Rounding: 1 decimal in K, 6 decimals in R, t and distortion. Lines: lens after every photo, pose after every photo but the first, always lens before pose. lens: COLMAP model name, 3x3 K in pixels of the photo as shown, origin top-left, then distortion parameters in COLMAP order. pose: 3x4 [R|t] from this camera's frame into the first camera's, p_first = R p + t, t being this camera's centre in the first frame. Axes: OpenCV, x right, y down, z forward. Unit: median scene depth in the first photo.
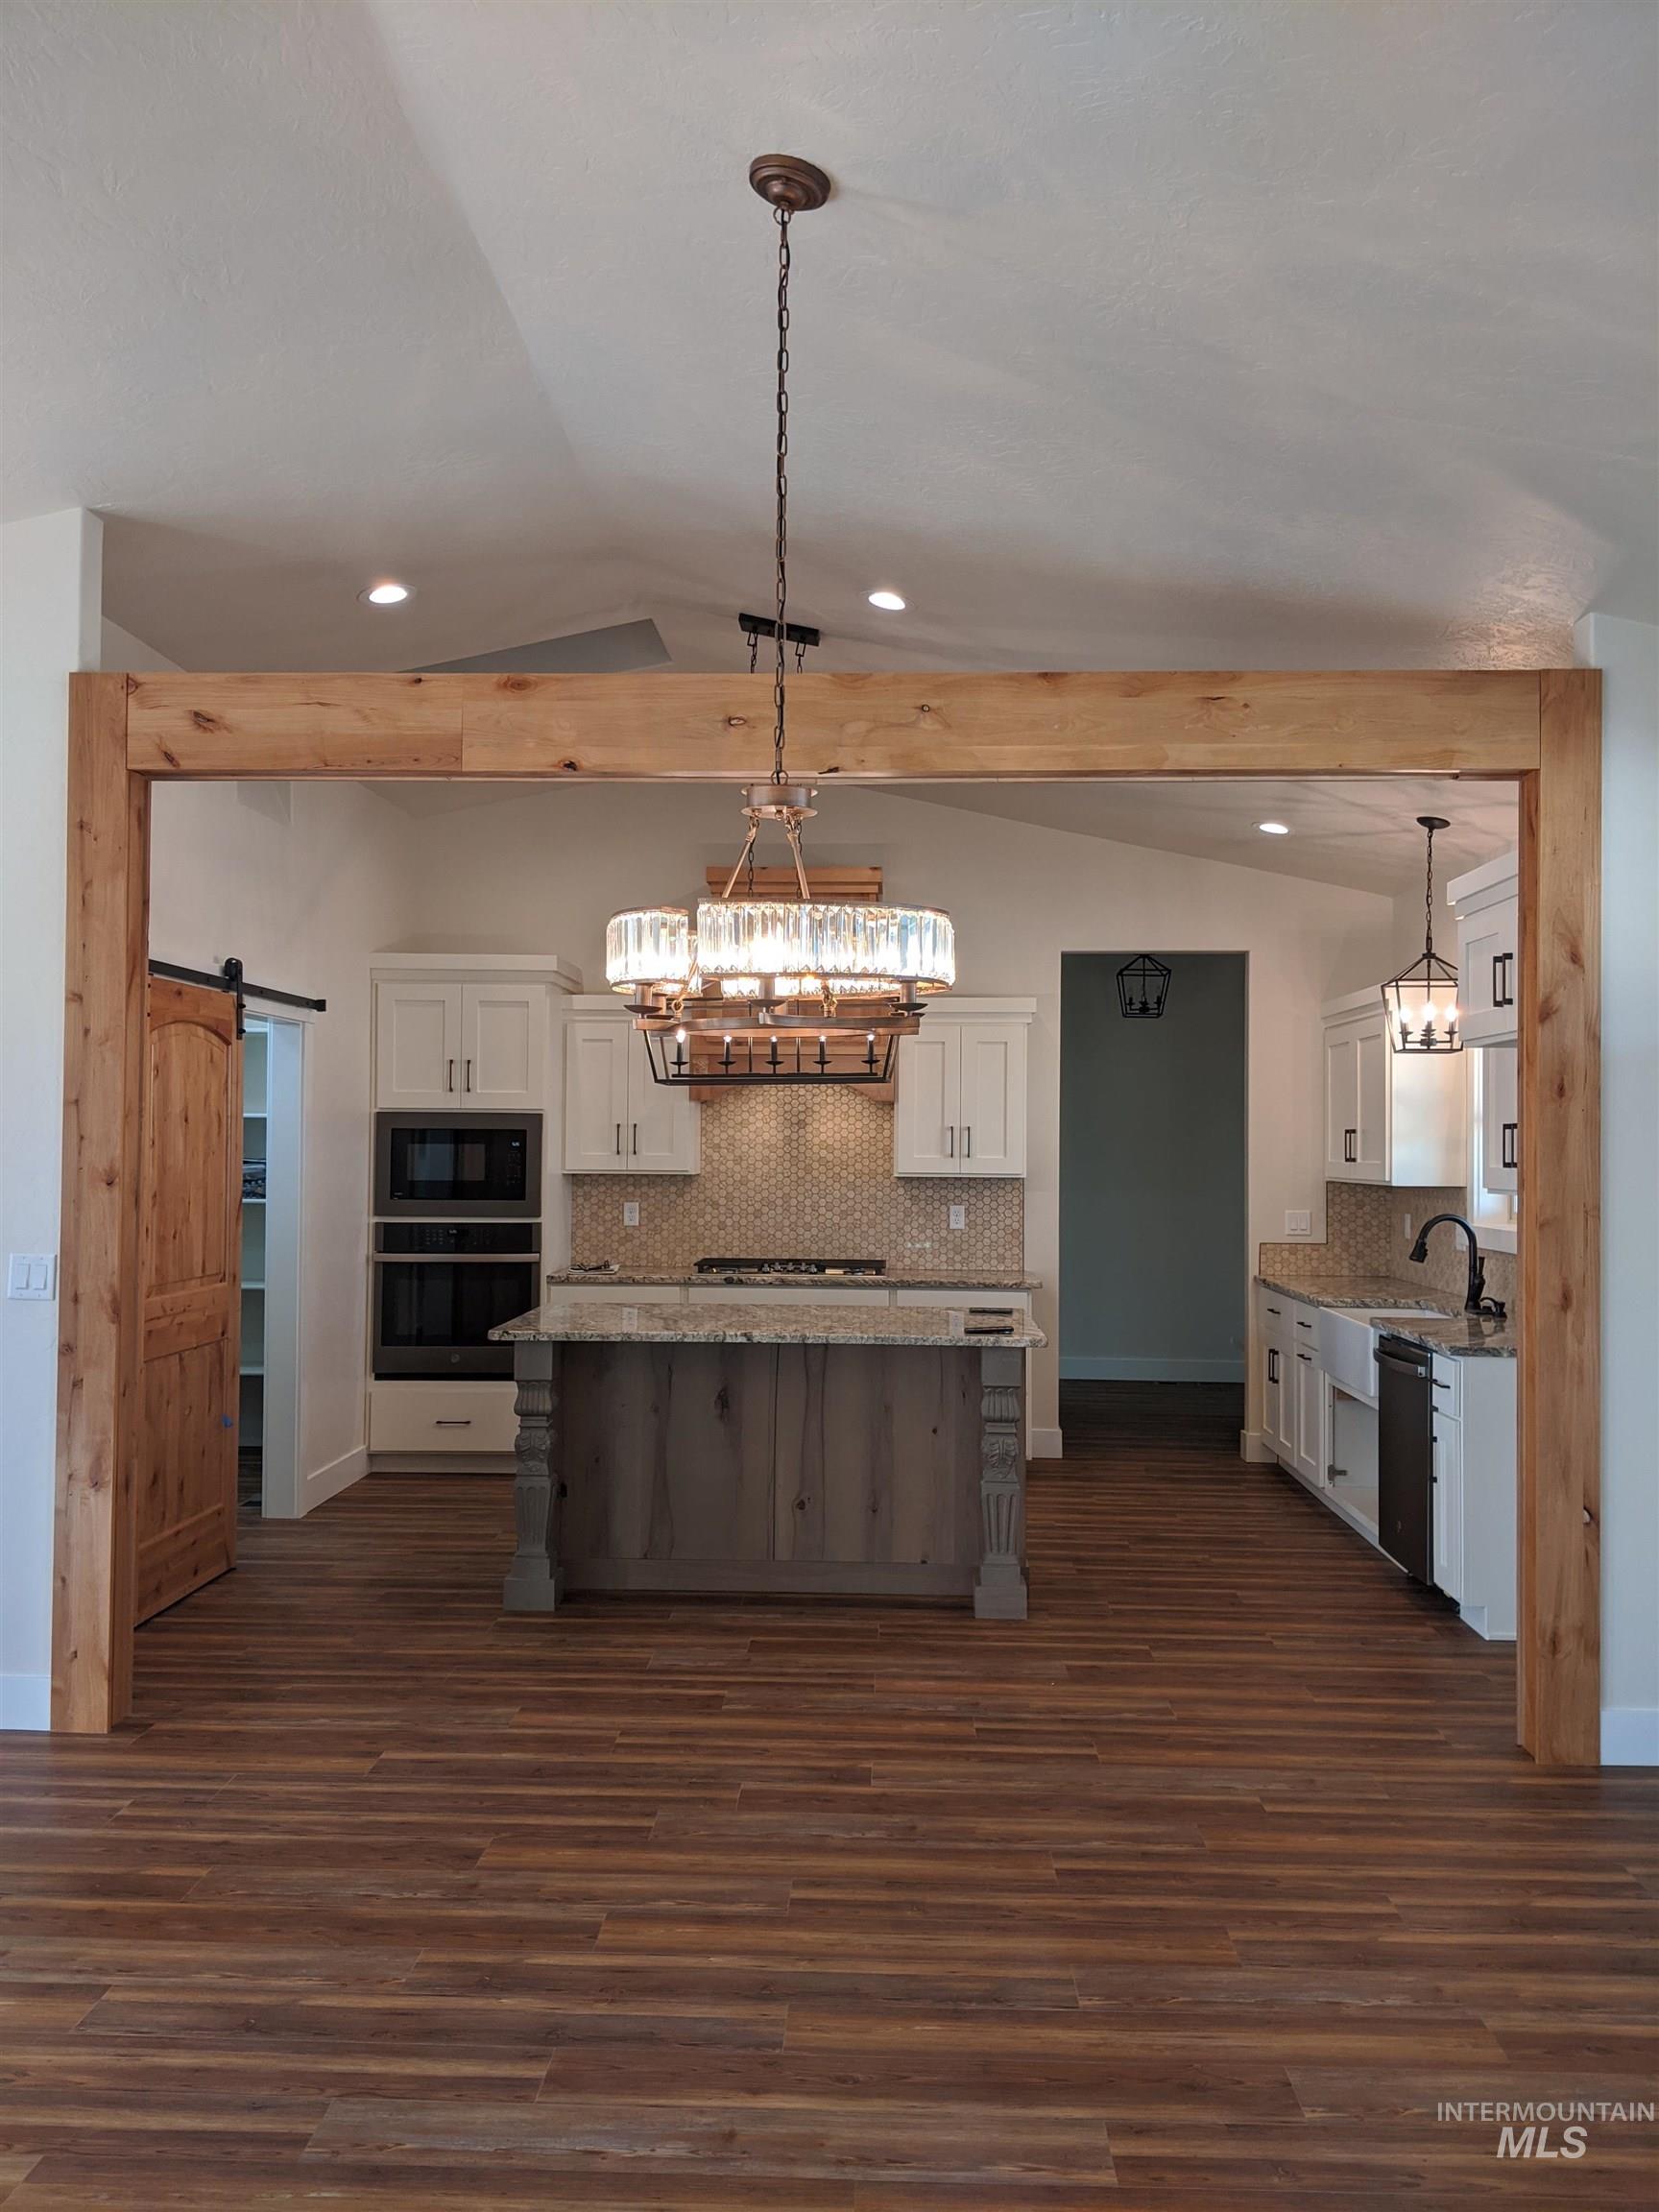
lens RADIAL K [[1761.9, 0, 833.9], [0, 1761.9, 1111.2], [0, 0, 1]] dist [0.078187, -0.131760]
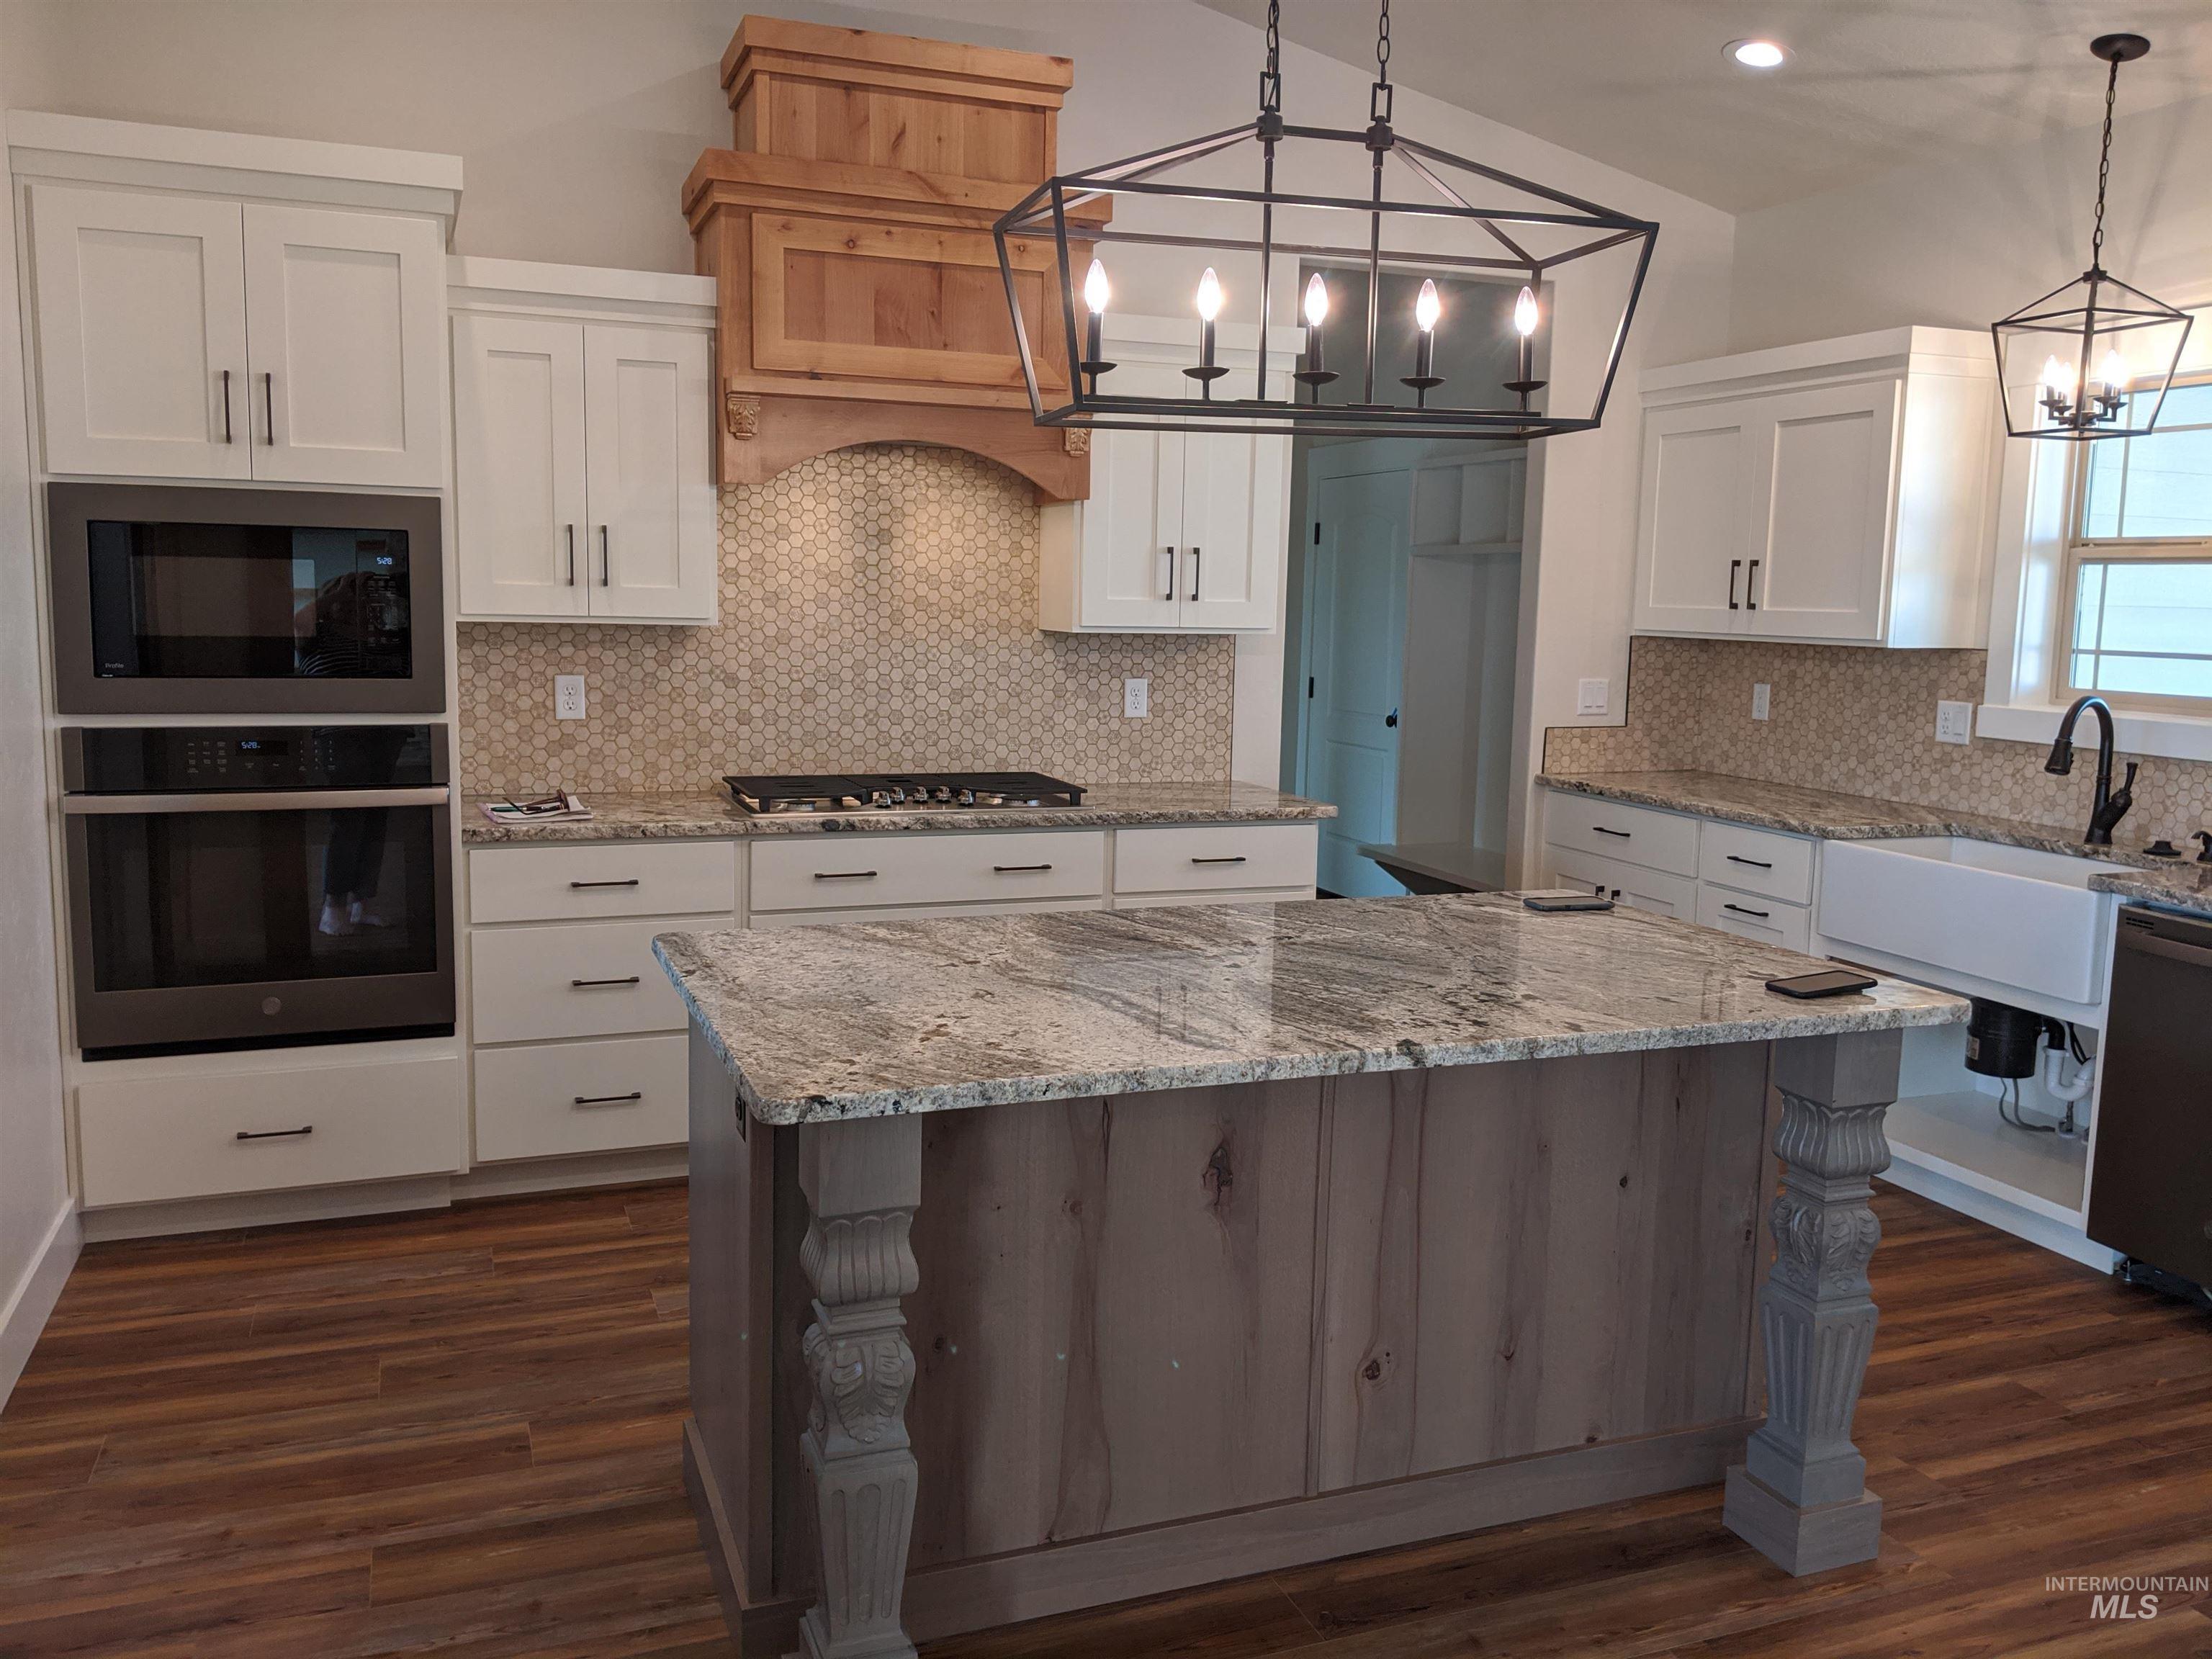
lens RADIAL K [[1761.9, 0, 1124.4], [0, 1761.9, 818.0], [0, 0, 1]] dist [0.078187, -0.131760]
pose [[0.917031, -0.039182, 0.396887, -0.191093], [-0.022289, 0.988572, 0.149096, 0.011141], [-0.398193, -0.145572, 0.905677, 0.475506]]
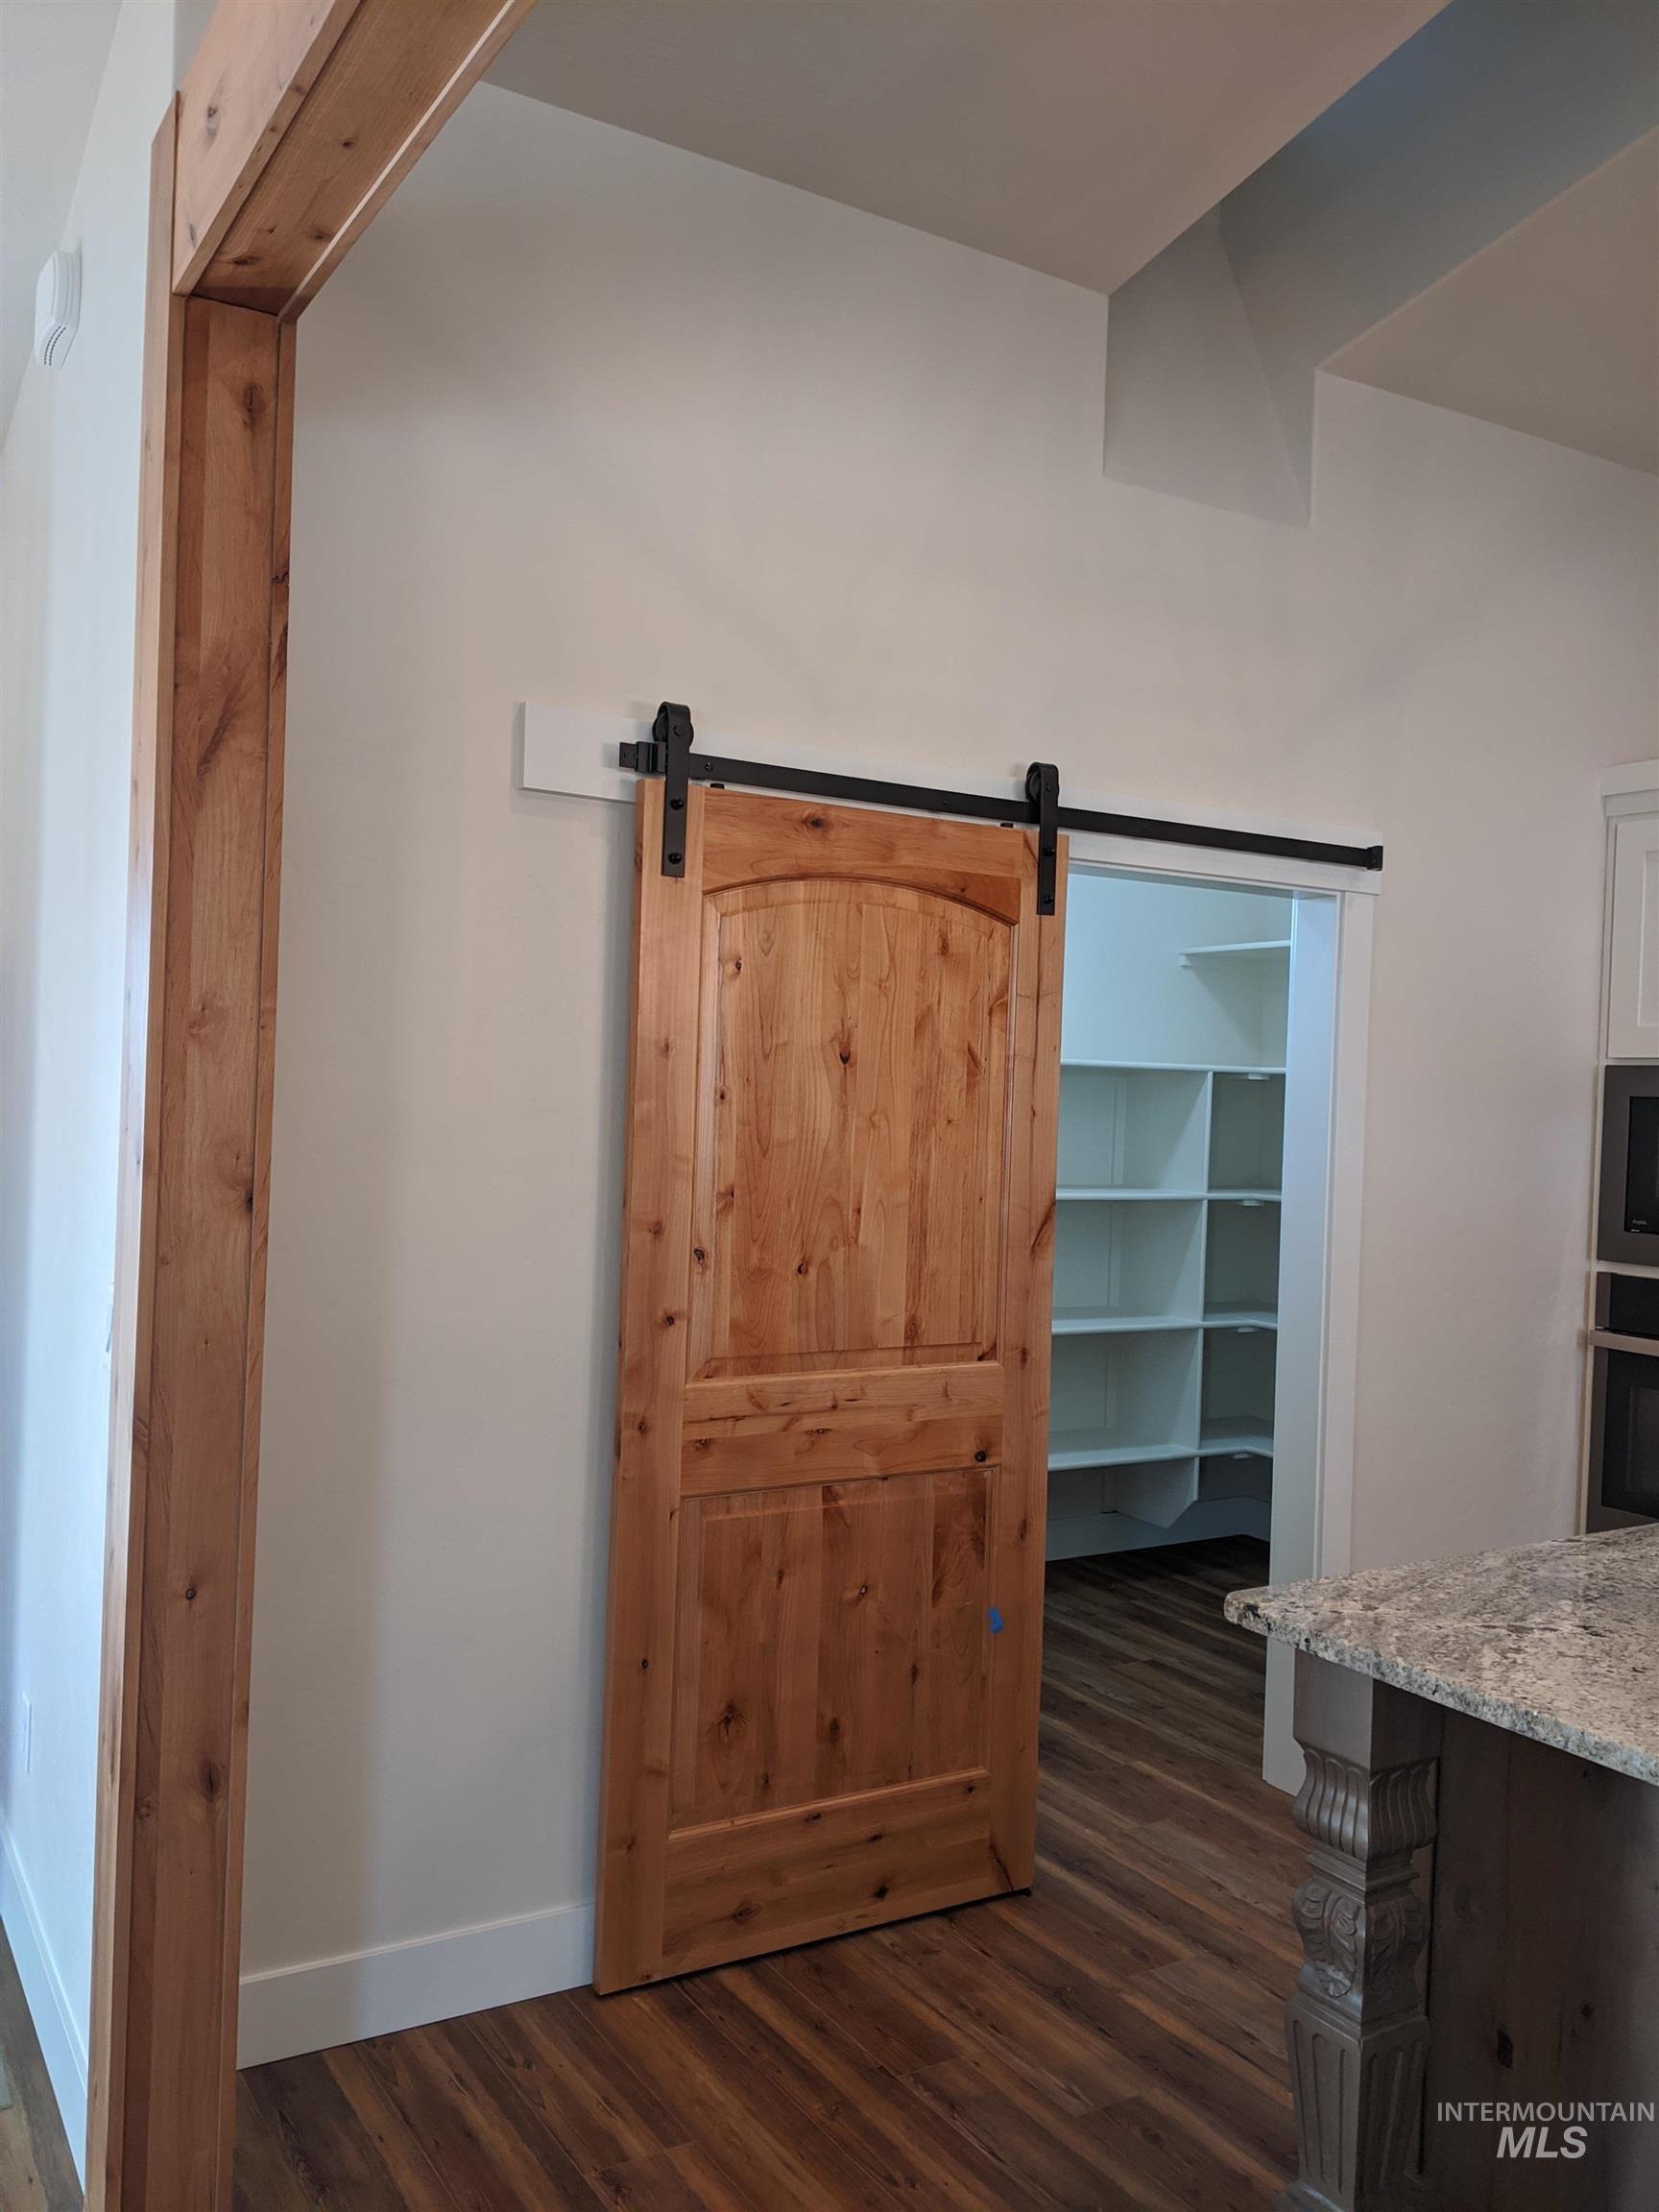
lens RADIAL K [[1761.9, 0, 800.9], [0, 1761.9, 1100.2], [0, 0, 1]] dist [0.078187, -0.131760]
pose [[0.550405, 0.020303, -0.834651, 0.057136], [-0.017410, 0.999766, 0.012839, 0.008097], [0.834716, 0.007465, 0.550630, 0.504512]]
